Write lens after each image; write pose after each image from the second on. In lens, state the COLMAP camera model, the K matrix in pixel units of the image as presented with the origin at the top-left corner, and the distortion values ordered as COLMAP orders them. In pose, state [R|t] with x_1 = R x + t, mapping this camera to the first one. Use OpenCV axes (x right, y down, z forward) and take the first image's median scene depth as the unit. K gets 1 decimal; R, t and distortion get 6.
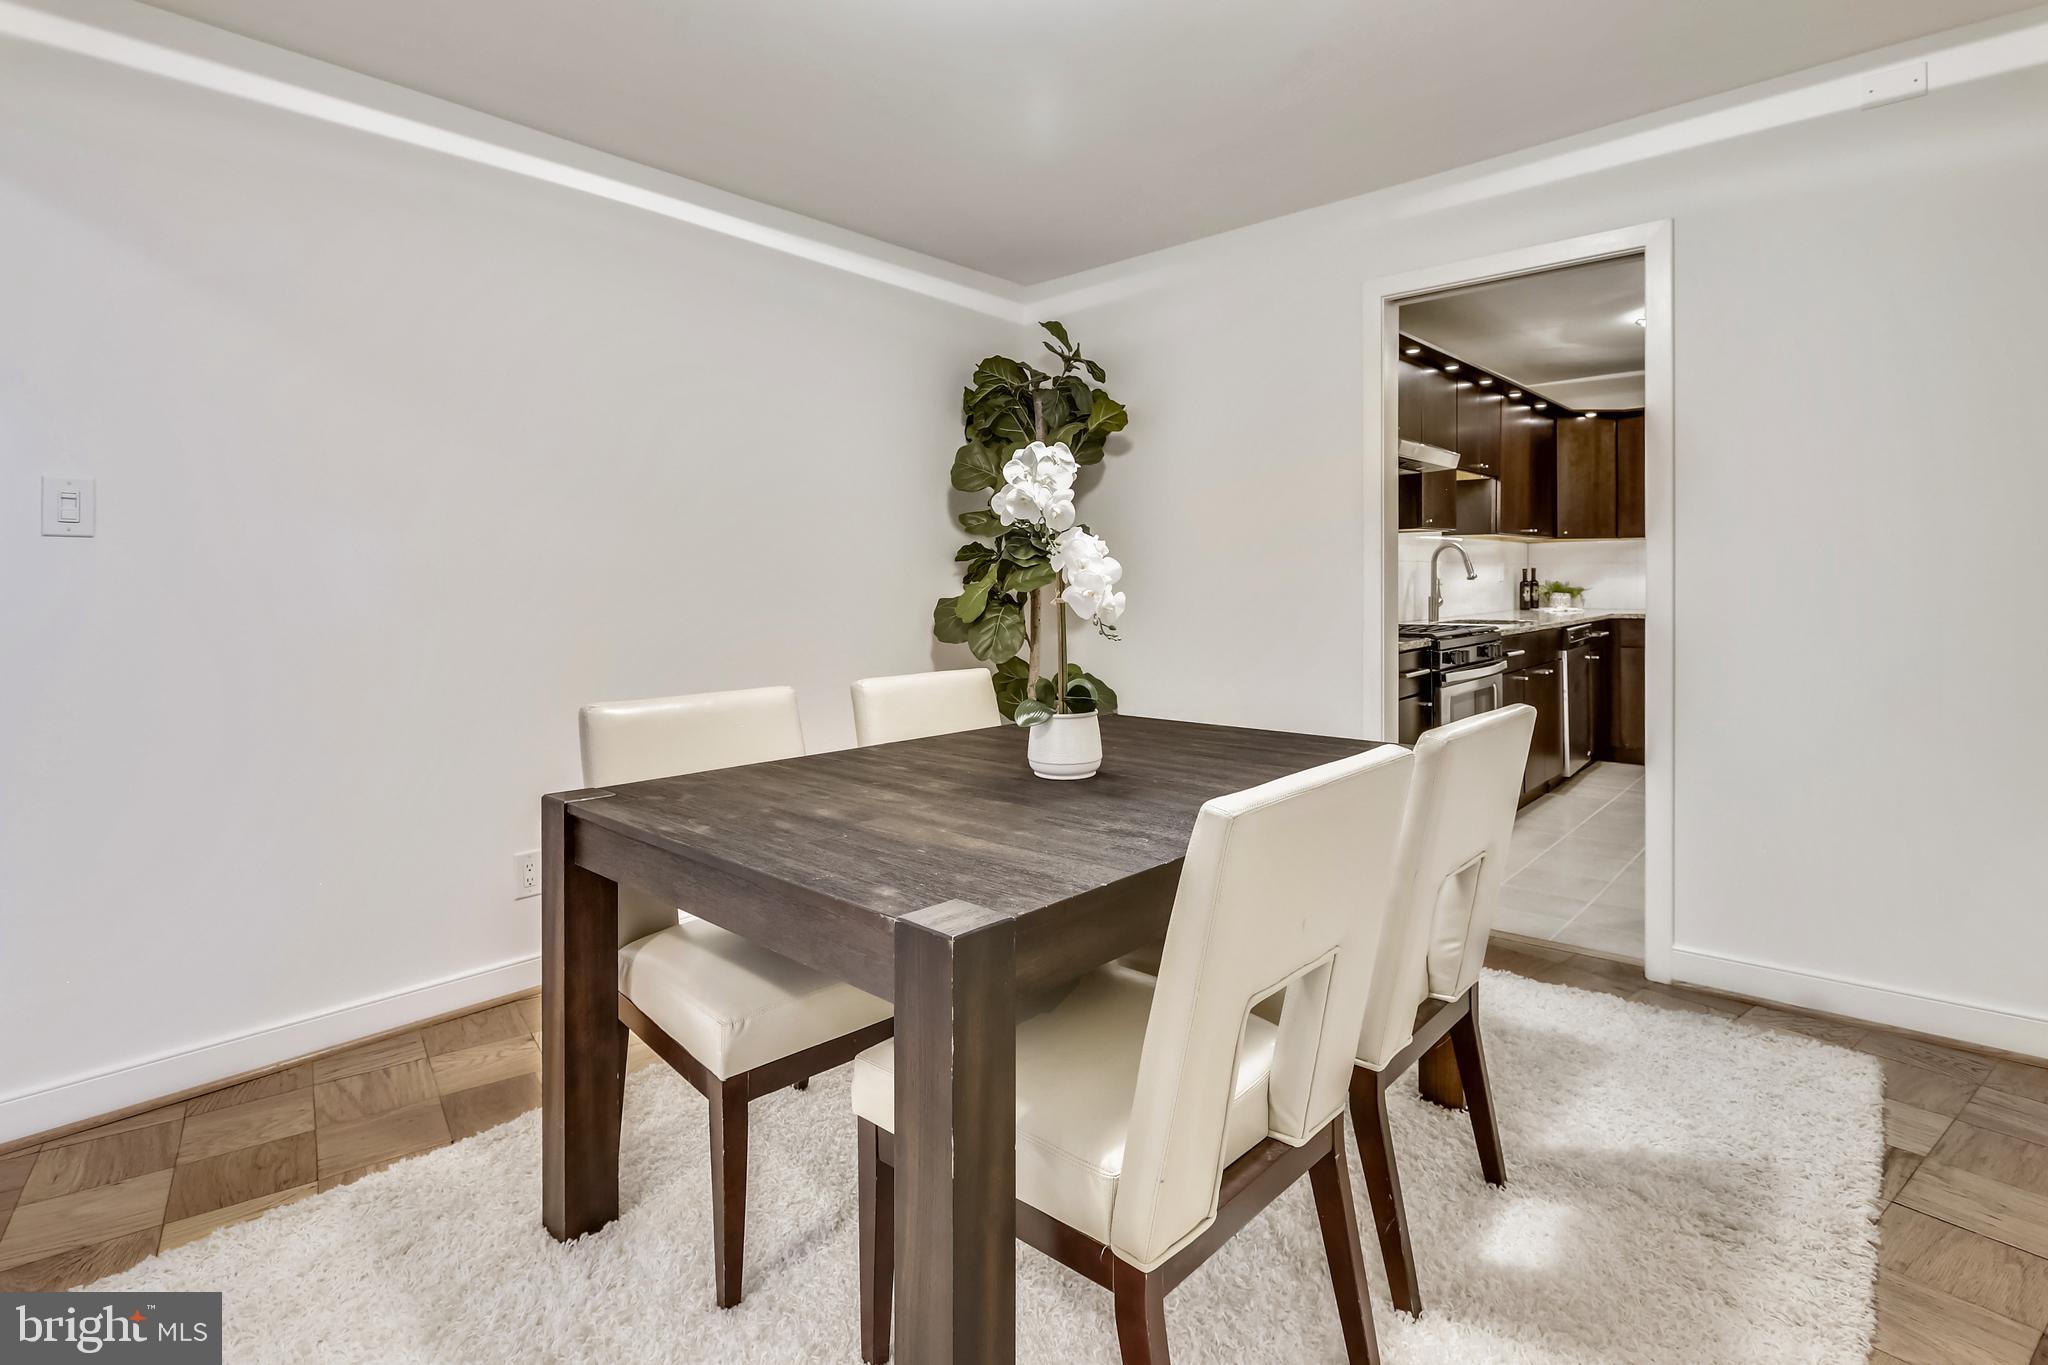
lens RADIAL K [[985.6, 0, 1031.5], [0, 985.6, 589.7], [0, 0, 1]] dist [0.000183, 0.000249]
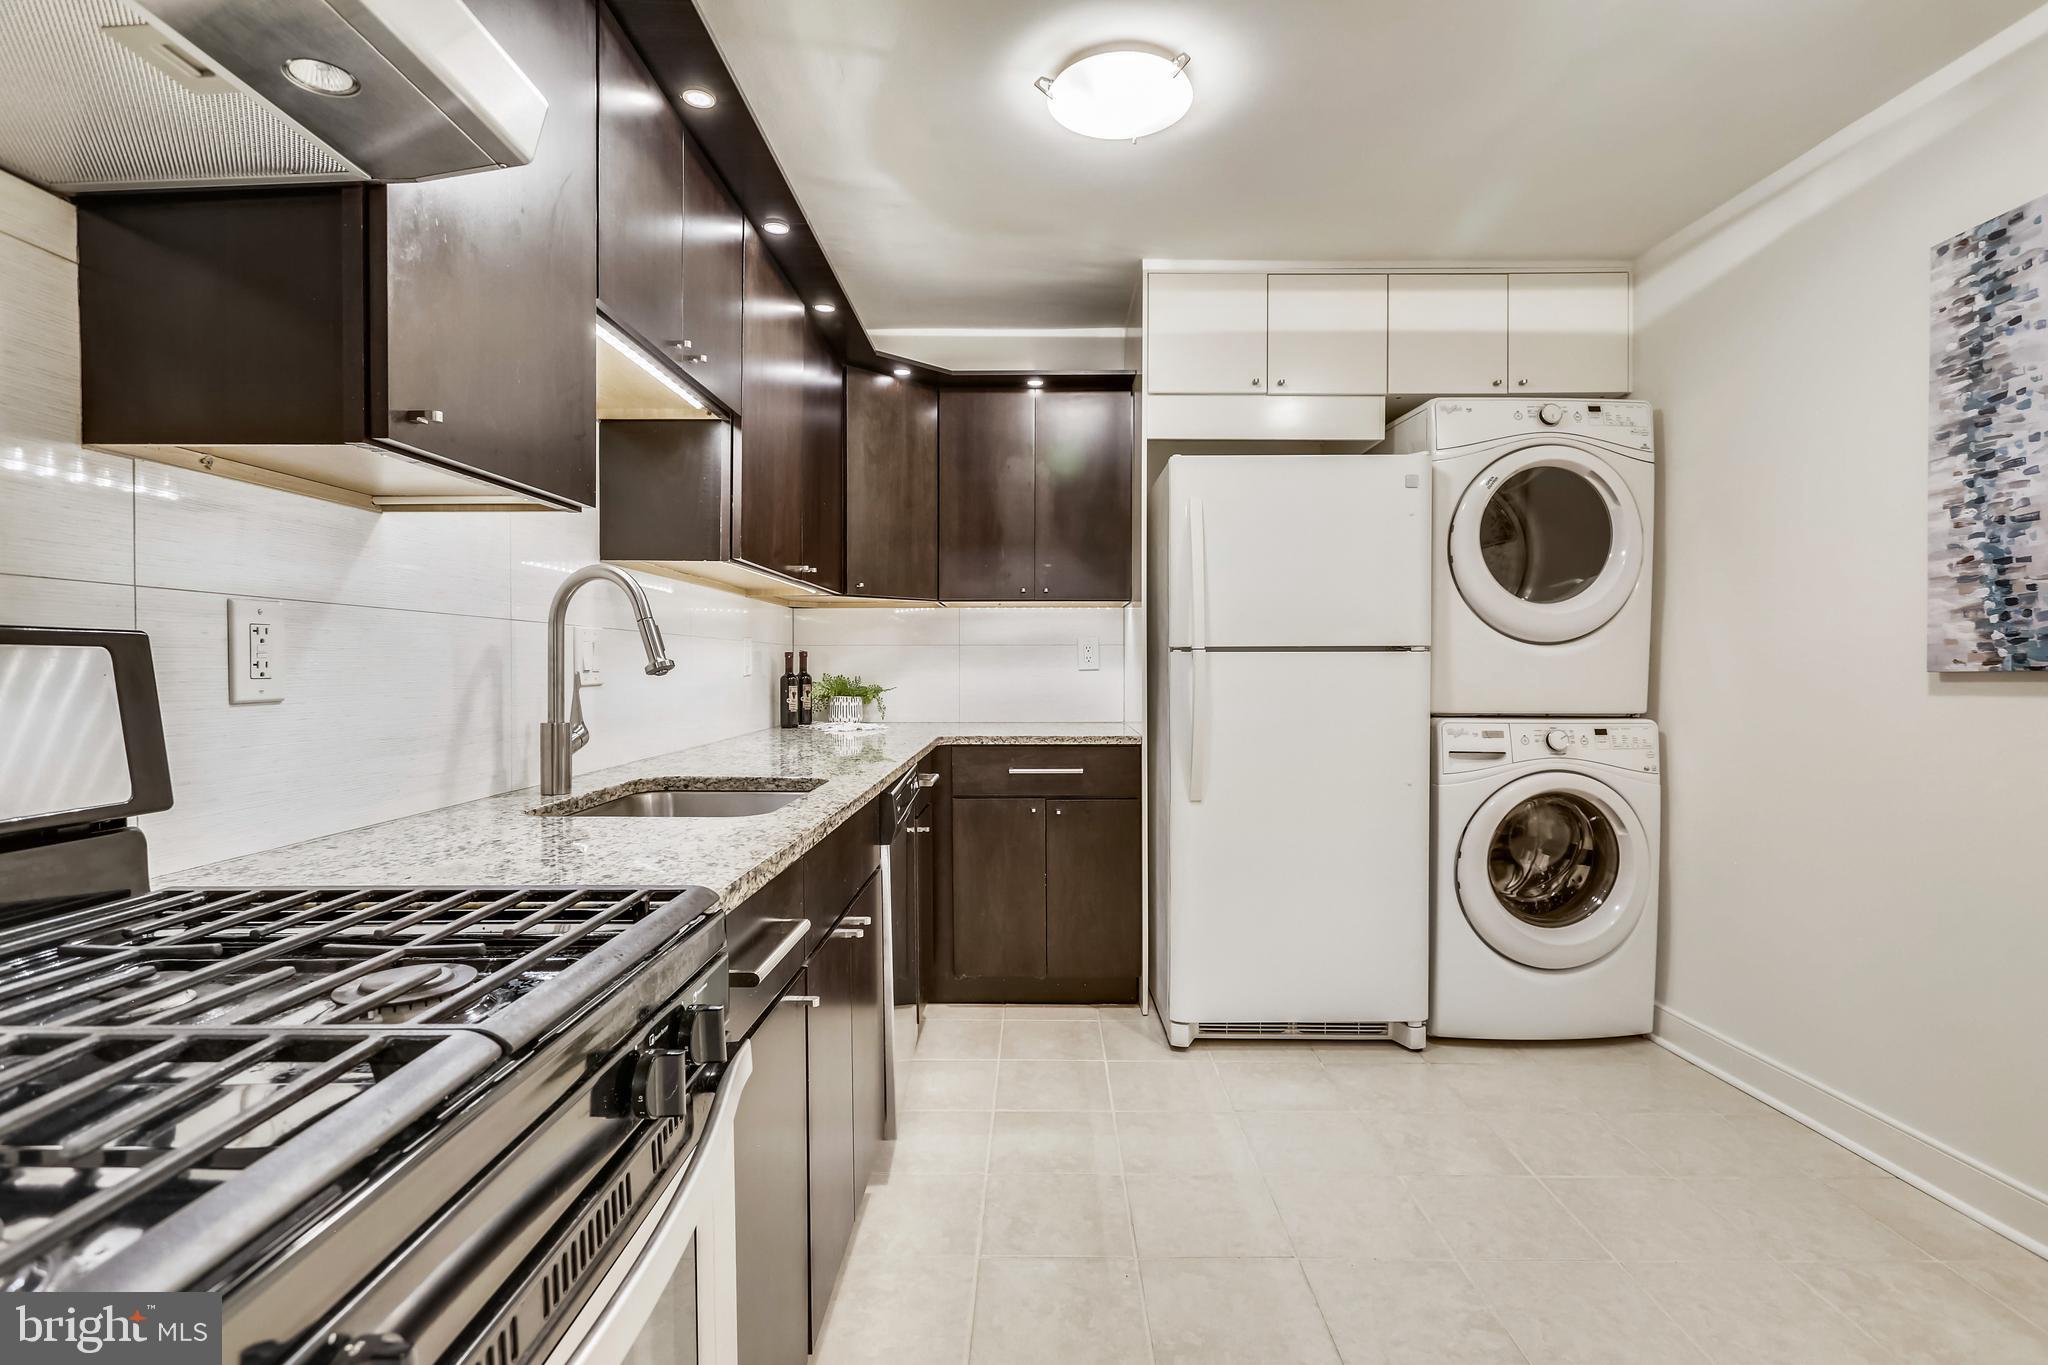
lens RADIAL K [[981.2, 0, 1026.9], [0, 981.2, 673.7], [0, 0, 1]] dist [-0.000418, 0.000281]
pose [[0.756753, 0.004929, 0.653683, 0.262631], [-0.002073, 0.999985, -0.005141, -0.007312], [-0.653698, 0.002535, 0.756751, 0.538703]]
